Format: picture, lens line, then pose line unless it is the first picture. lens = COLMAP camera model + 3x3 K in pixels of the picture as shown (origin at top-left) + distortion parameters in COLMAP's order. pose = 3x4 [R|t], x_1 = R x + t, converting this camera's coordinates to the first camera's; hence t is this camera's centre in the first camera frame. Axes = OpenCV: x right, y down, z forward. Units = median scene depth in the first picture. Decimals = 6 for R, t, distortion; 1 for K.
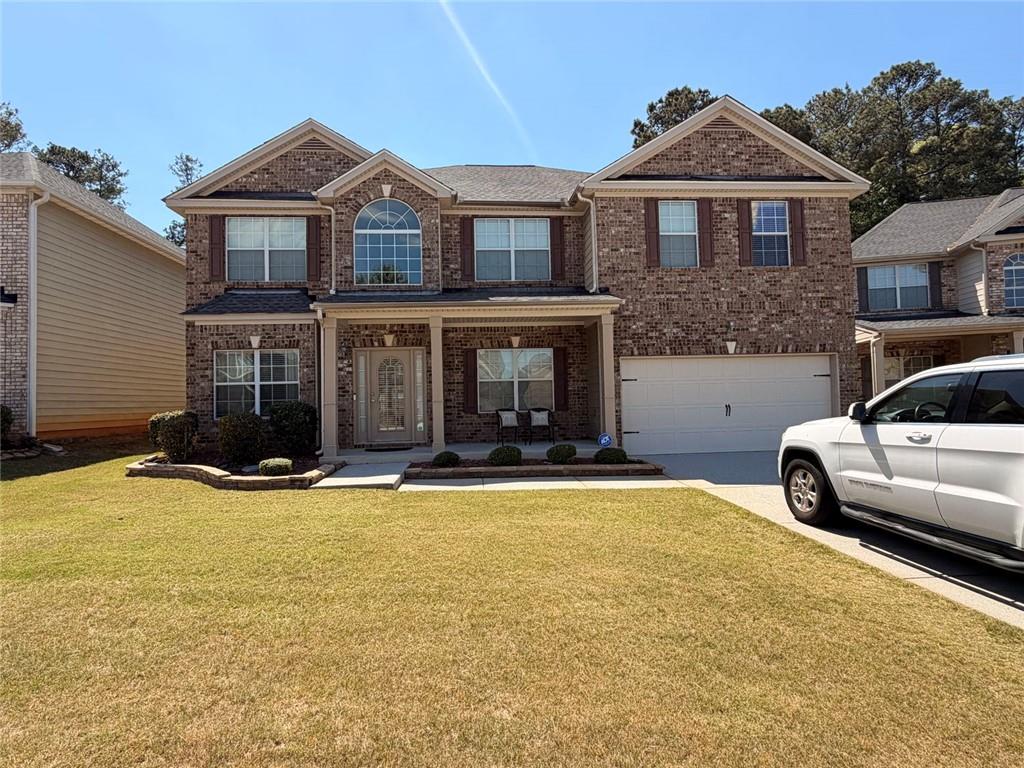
lens RADIAL K [[538.6, 0, 511.9], [0, 538.6, 383.3], [0, 0, 1]] dist [-0.002079, -0.000157]
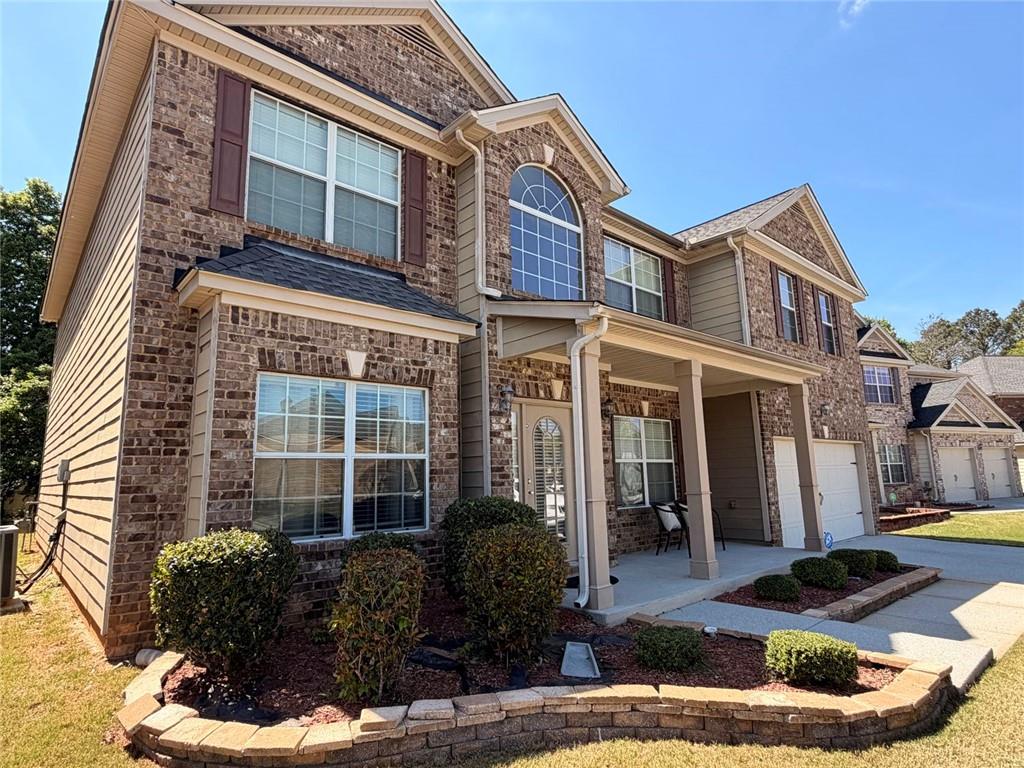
lens RADIAL K [[565.5, 0, 511.3], [0, 565.5, 383.9], [0, 0, 1]] dist [0.000288, -0.000020]
pose [[0.795380, 0.103679, 0.597178, -0.639345], [-0.014686, 0.988269, -0.152017, 0.009886], [-0.605933, 0.112141, 0.787572, 0.534975]]
